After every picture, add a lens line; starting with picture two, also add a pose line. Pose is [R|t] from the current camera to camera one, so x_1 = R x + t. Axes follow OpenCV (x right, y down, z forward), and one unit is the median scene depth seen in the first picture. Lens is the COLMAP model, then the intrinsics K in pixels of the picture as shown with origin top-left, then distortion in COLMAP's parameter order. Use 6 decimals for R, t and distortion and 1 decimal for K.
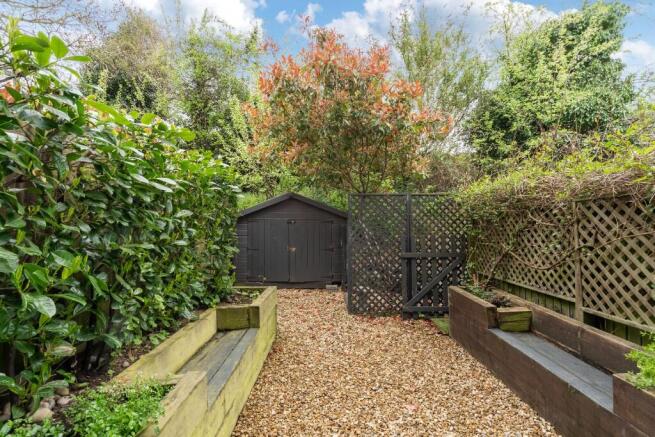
lens RADIAL K [[300.8, 0, 327.5], [0, 300.8, 218.5], [0, 0, 1]] dist [-0.000074, 0.000005]
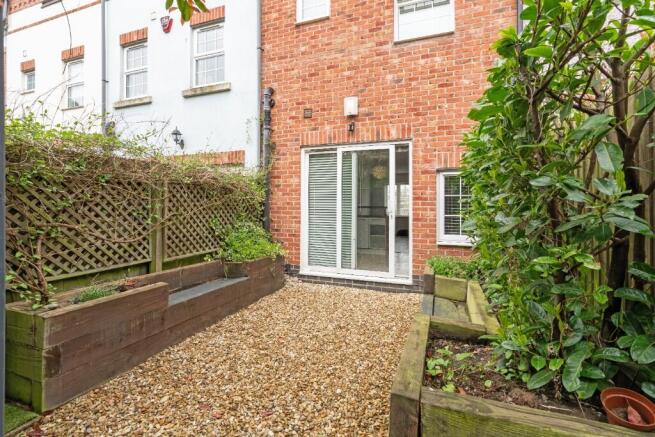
lens RADIAL K [[311.1, 0, 327.5], [0, 311.1, 218.5], [0, 0, 1]] dist [-0.002396, 0.000302]
pose [[-0.935266, -0.006504, 0.353886, -0.359791], [-0.000930, 0.999873, 0.015917, 0.097479], [-0.353944, 0.014558, -0.935153, 2.205781]]
